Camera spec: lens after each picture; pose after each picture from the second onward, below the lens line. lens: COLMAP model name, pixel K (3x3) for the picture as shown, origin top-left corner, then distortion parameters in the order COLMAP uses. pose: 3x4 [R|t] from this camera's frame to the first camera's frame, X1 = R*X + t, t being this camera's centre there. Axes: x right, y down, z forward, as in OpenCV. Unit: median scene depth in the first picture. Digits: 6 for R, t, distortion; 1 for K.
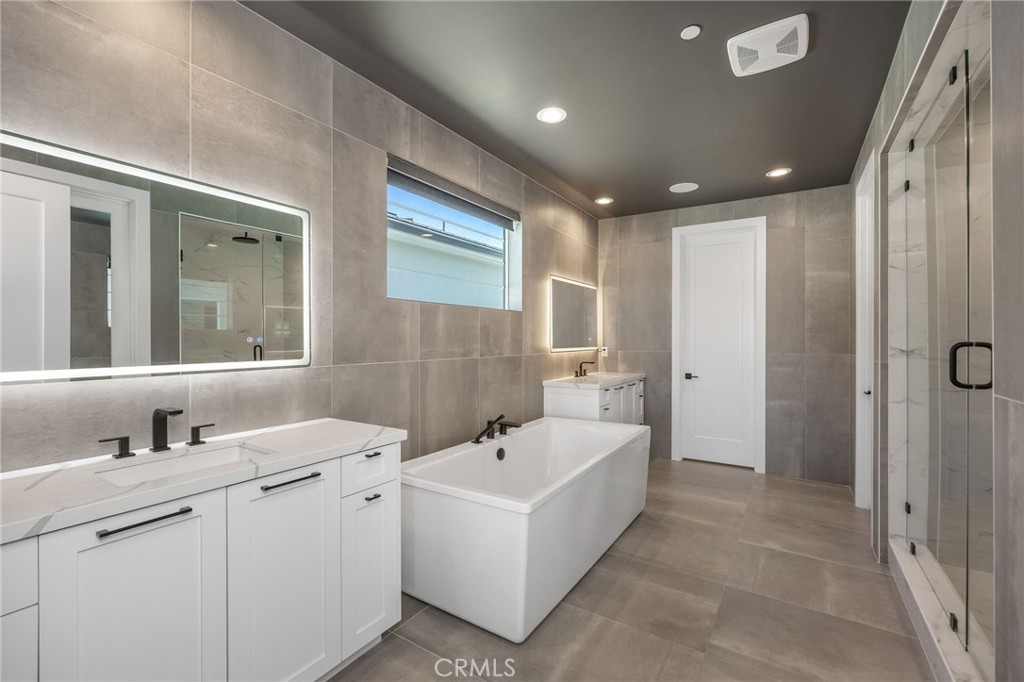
lens RADIAL K [[431.2, 0, 515.7], [0, 431.2, 342.3], [0, 0, 1]] dist [-0.017047, 0.000080]
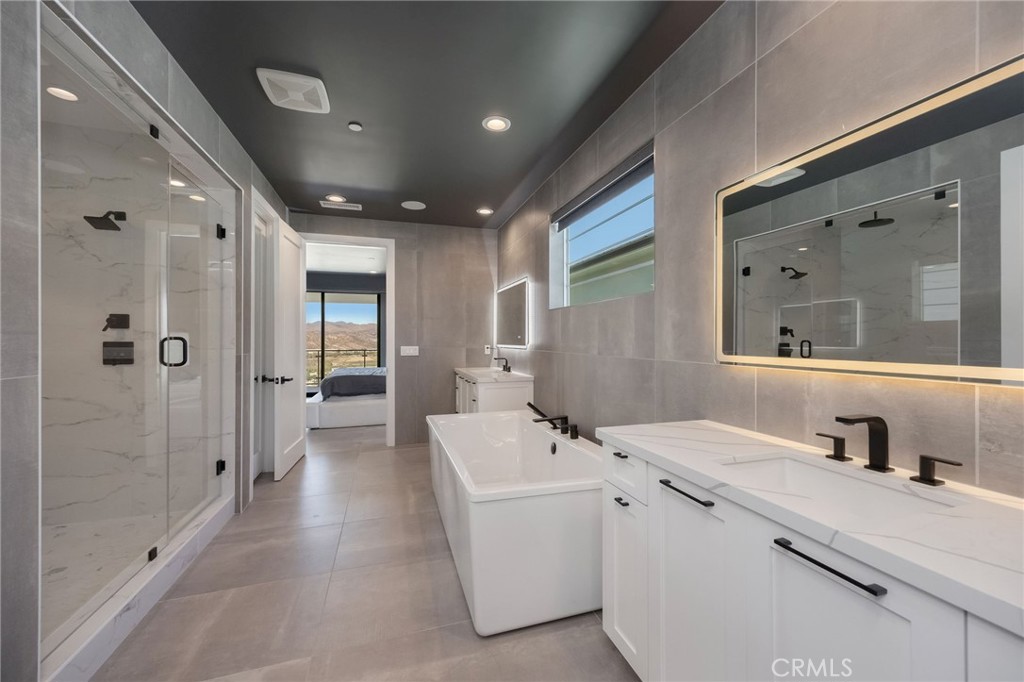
lens RADIAL K [[394.4, 0, 515.8], [0, 394.4, 337.2], [0, 0, 1]] dist [0.000970, 0.000029]
pose [[-0.628095, -0.002199, -0.778134, 0.656051], [-0.005508, 0.999984, 0.001621, -0.003736], [0.778117, 0.005304, -0.628097, 1.336457]]
